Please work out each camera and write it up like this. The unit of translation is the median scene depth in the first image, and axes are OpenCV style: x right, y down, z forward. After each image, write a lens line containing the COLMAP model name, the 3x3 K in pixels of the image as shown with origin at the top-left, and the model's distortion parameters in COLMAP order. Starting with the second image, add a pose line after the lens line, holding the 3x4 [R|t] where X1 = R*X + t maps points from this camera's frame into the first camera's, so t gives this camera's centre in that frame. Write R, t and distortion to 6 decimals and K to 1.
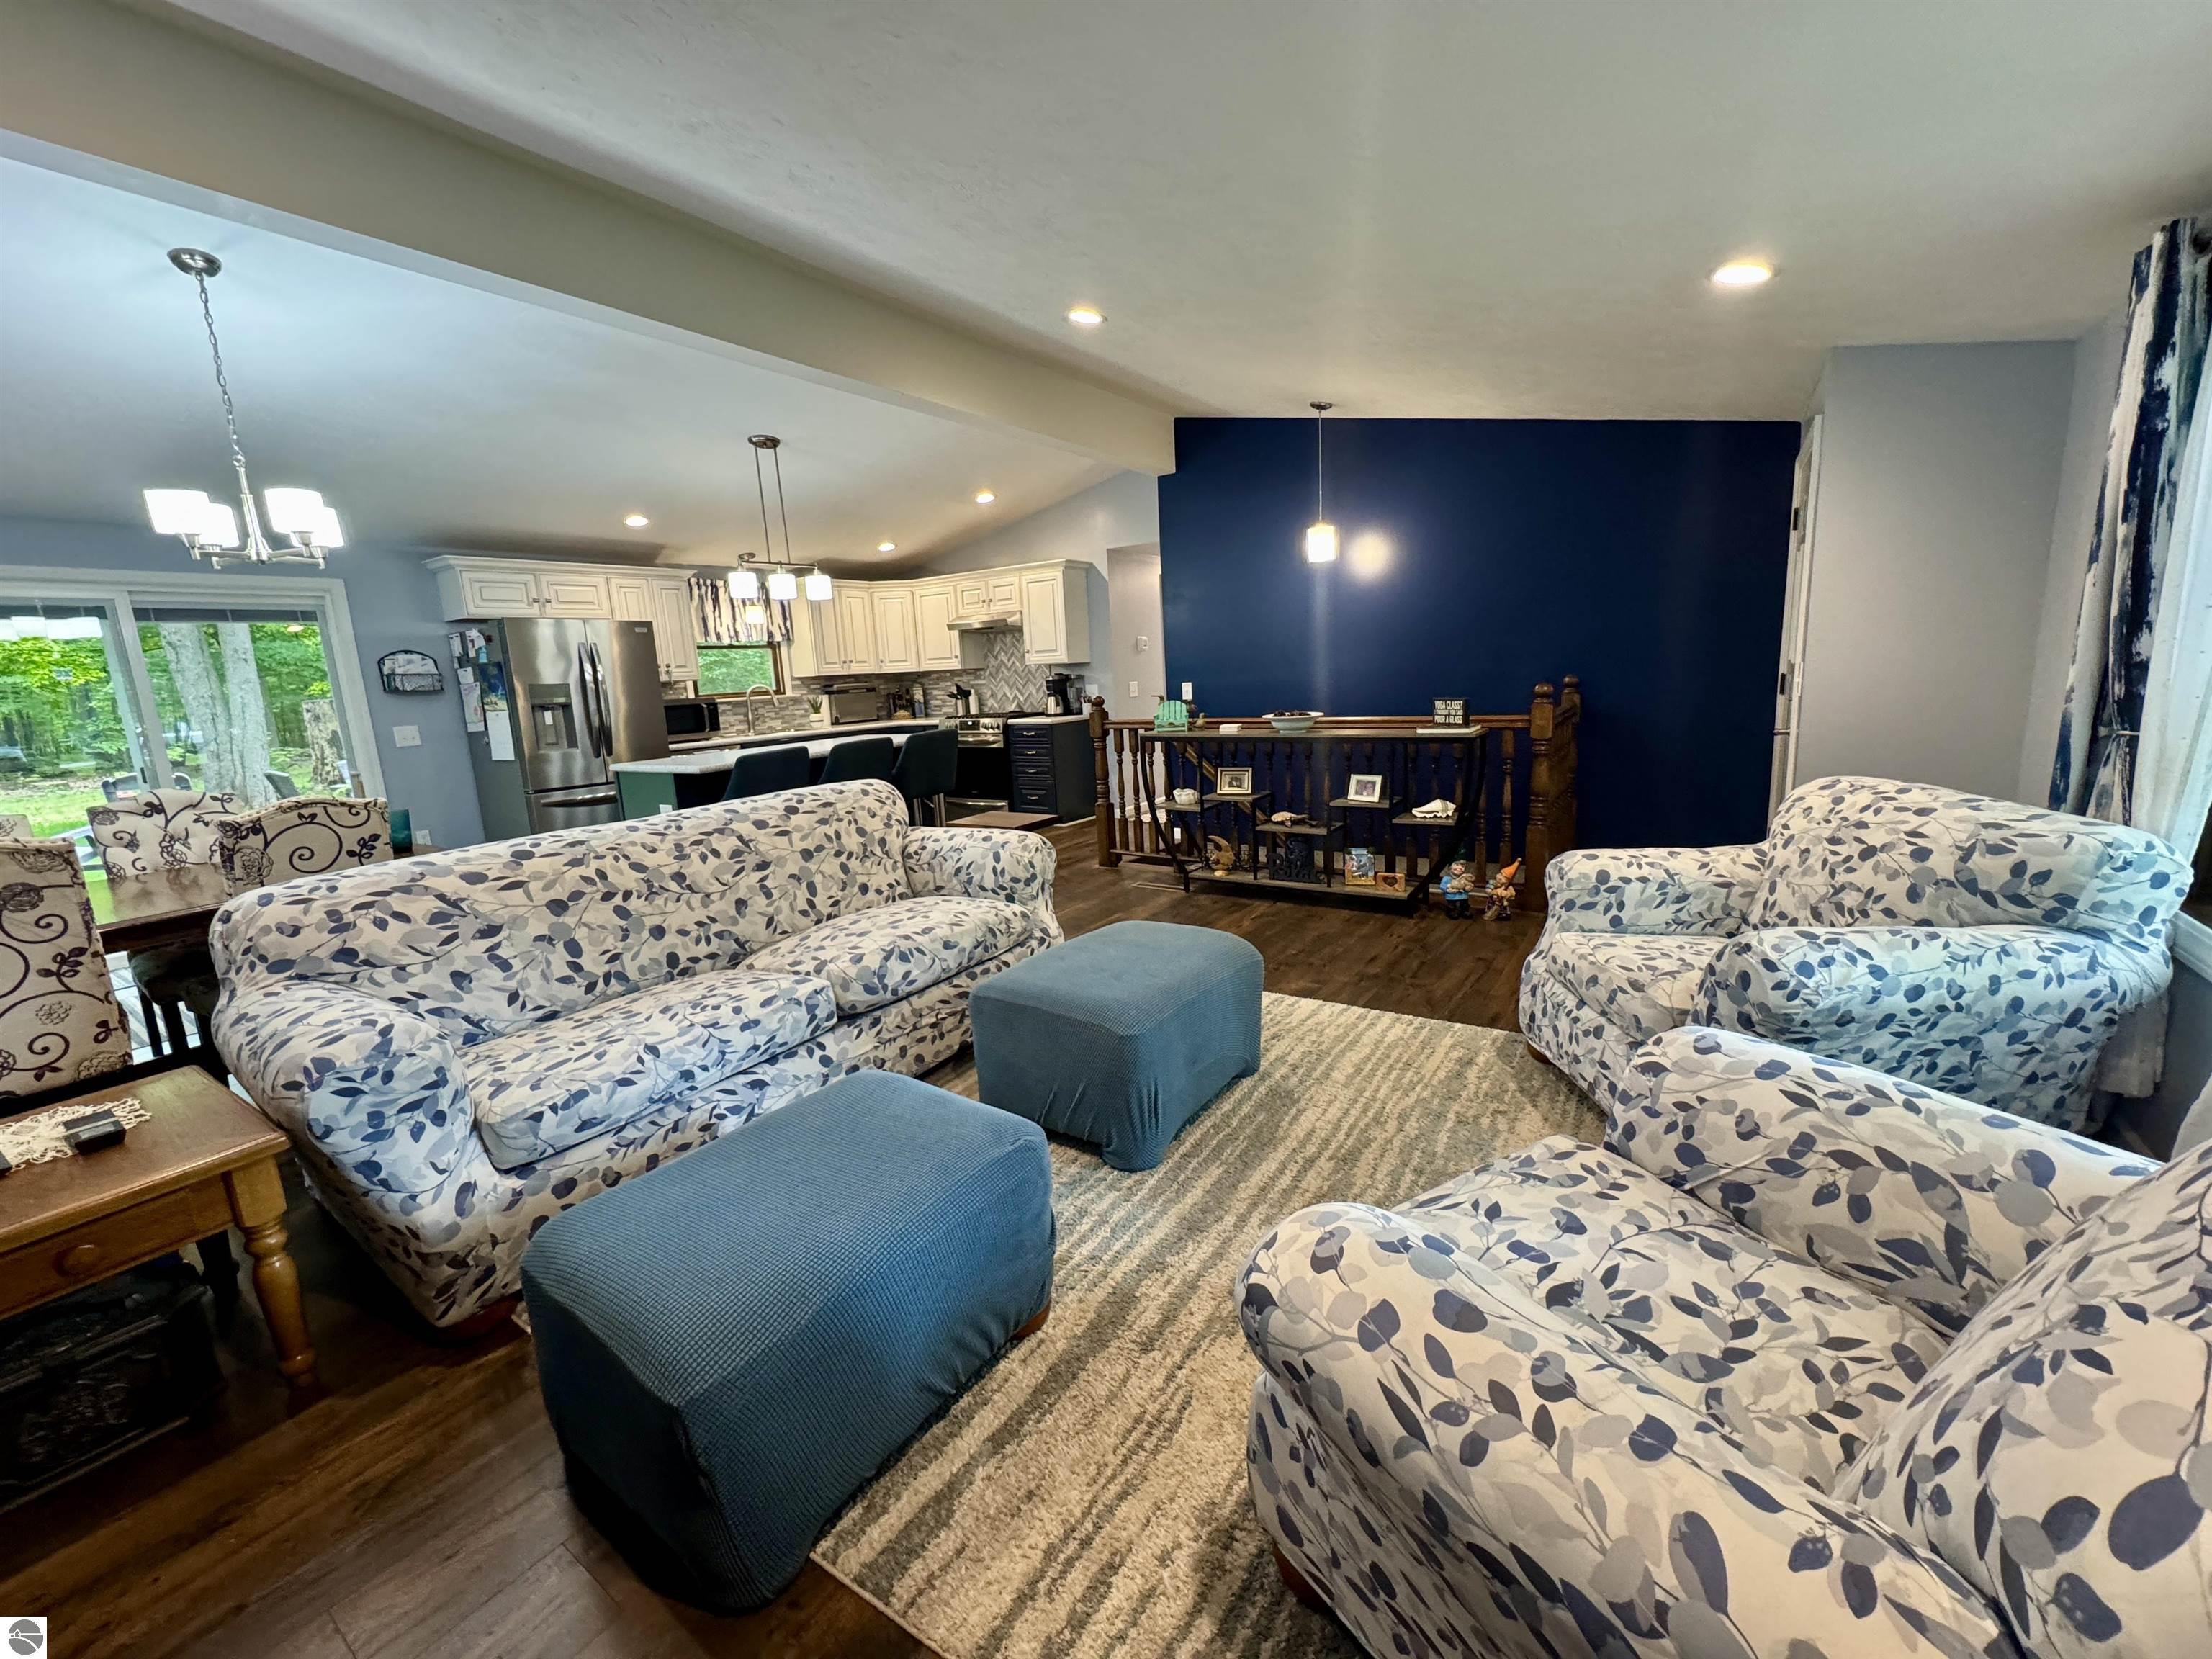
lens RADIAL K [[880.2, 0, 1106.0], [0, 880.2, 829.5], [0, 0, 1]] dist [-0.002793, -0.000016]
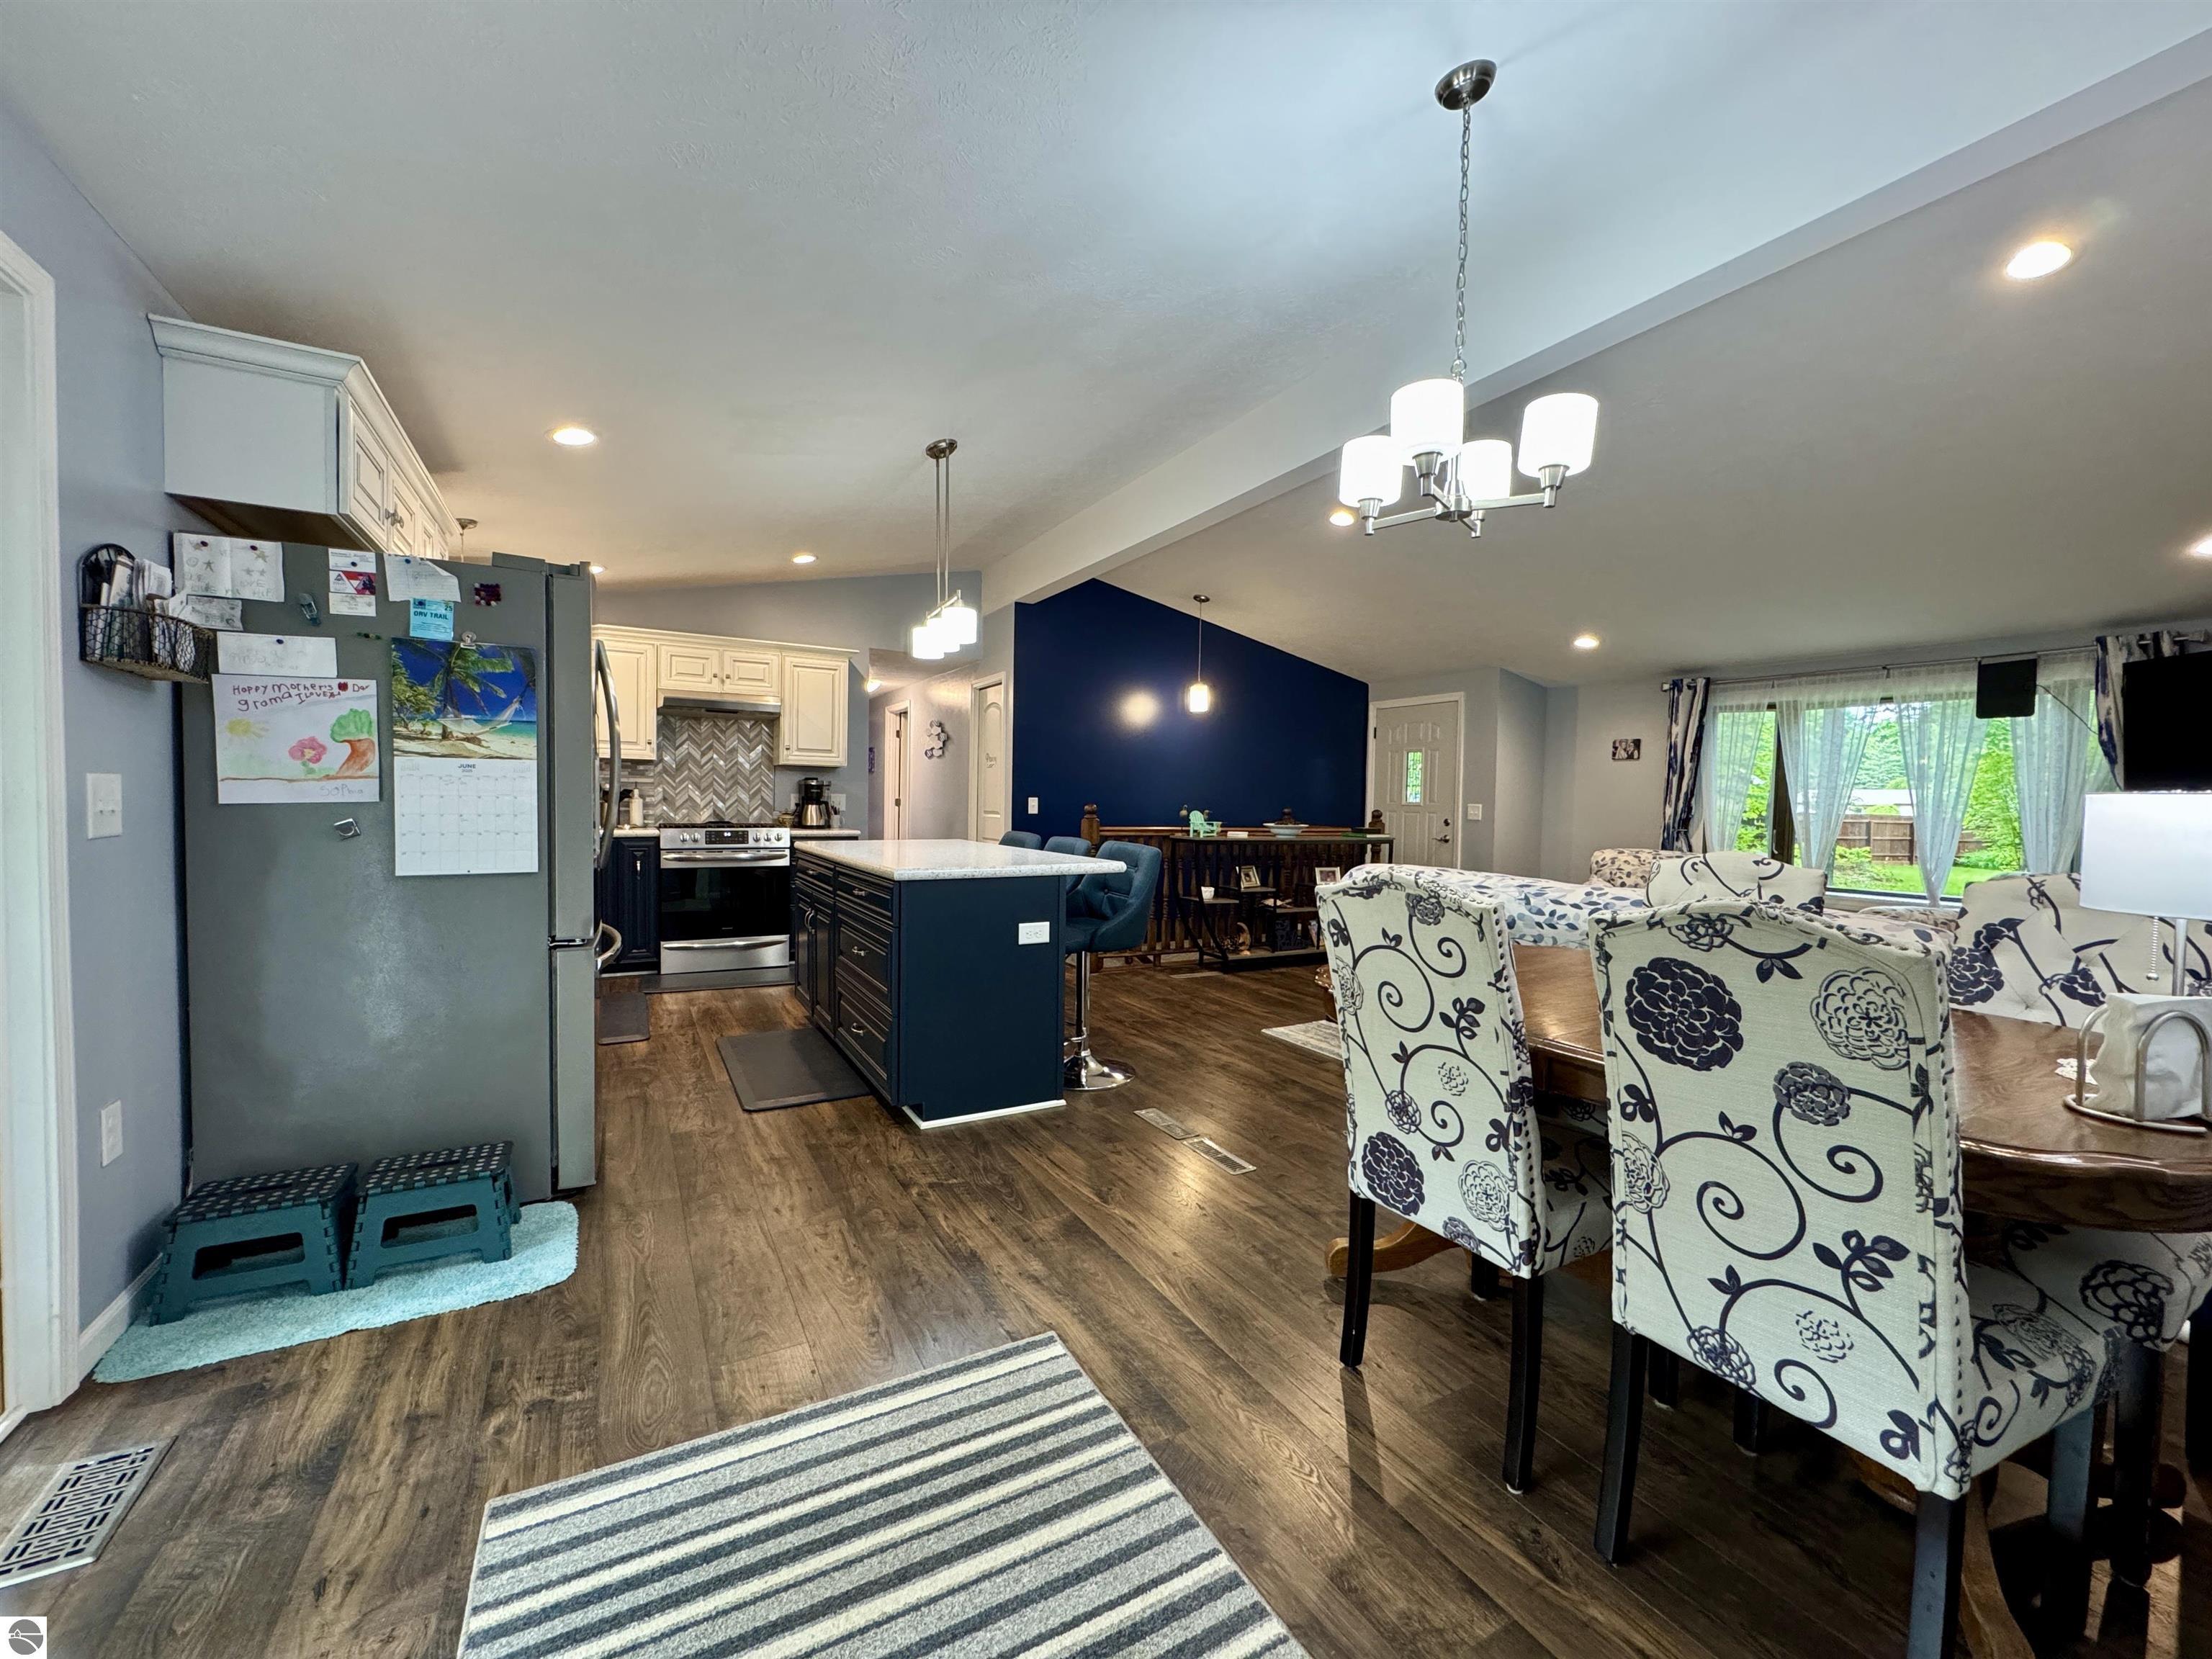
lens RADIAL K [[876.2, 0, 1098.2], [0, 876.2, 831.7], [0, 0, 1]] dist [-0.001775, -0.000165]
pose [[0.449152, 0.029536, 0.892967, -1.652528], [0.119110, 0.988553, -0.092608, -0.044029], [-0.885480, 0.147956, 0.440492, 0.989135]]
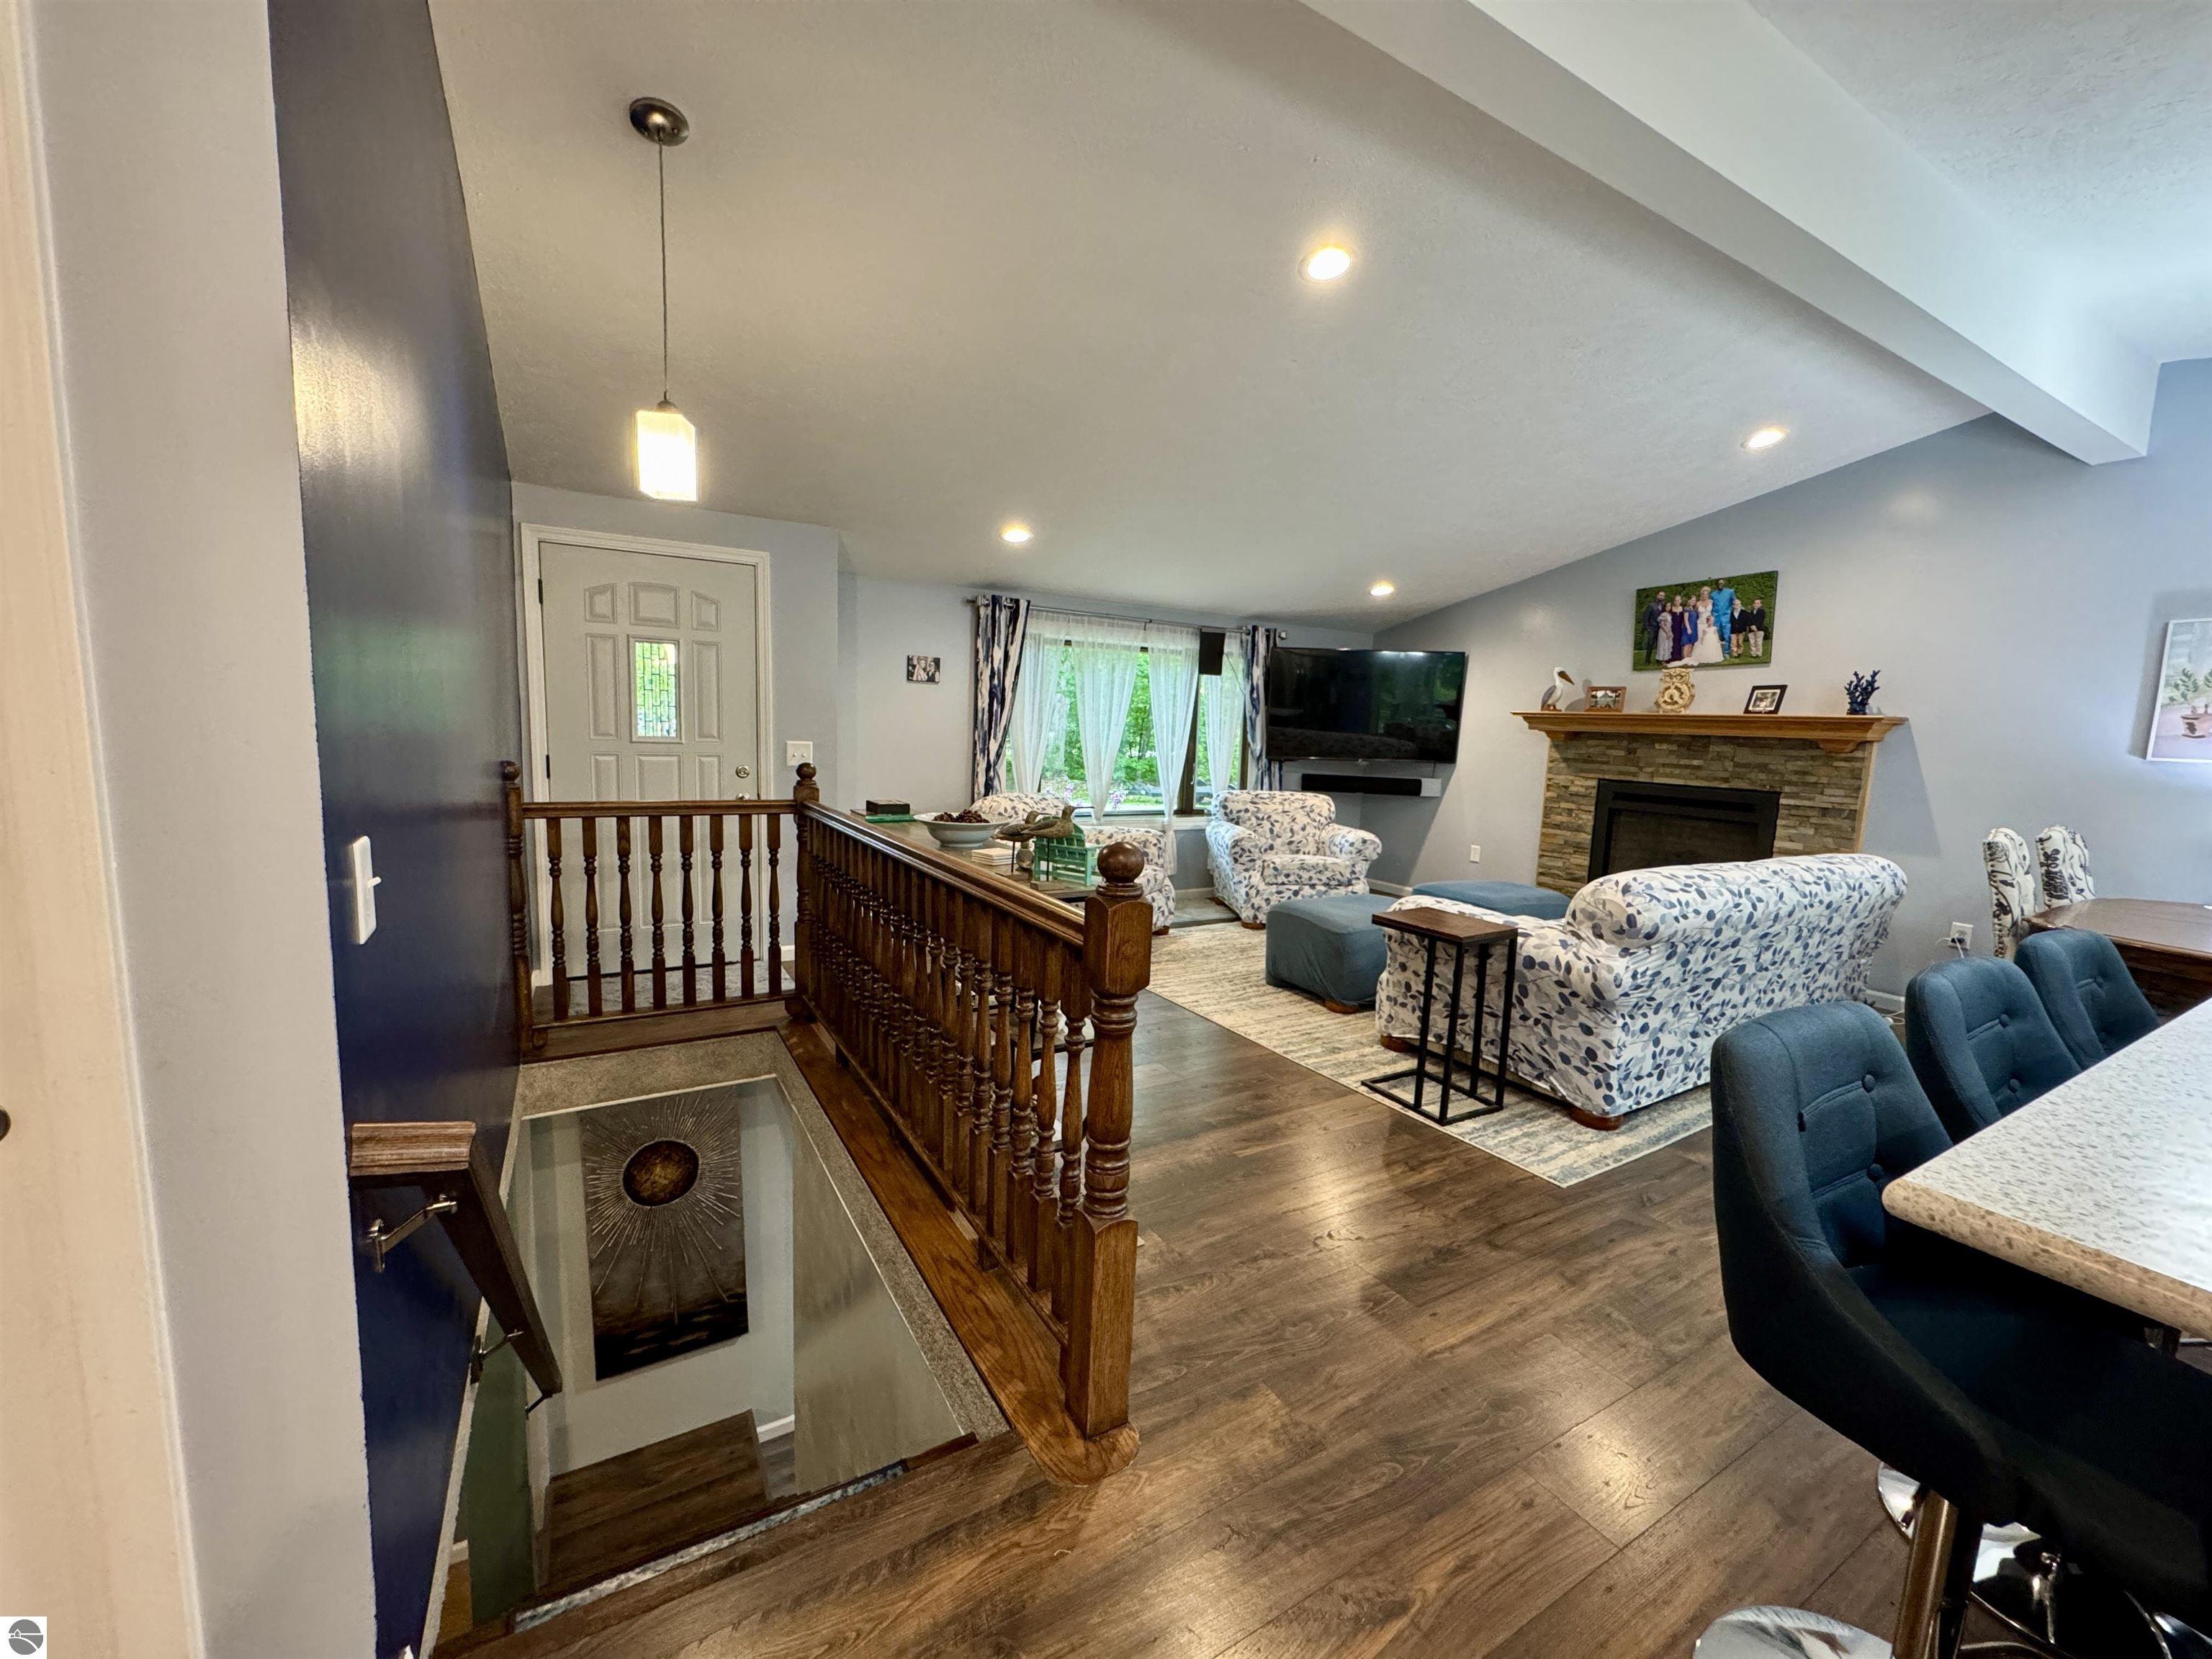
lens RADIAL K [[884.5, 0, 1102.4], [0, 884.5, 830.9], [0, 0, 1]] dist [-0.002525, 0.000657]
pose [[-0.904535, -0.031883, 0.425206, -0.219111], [0.088692, 0.961322, 0.260755, -0.410950], [-0.417074, 0.273574, -0.866722, 2.240726]]
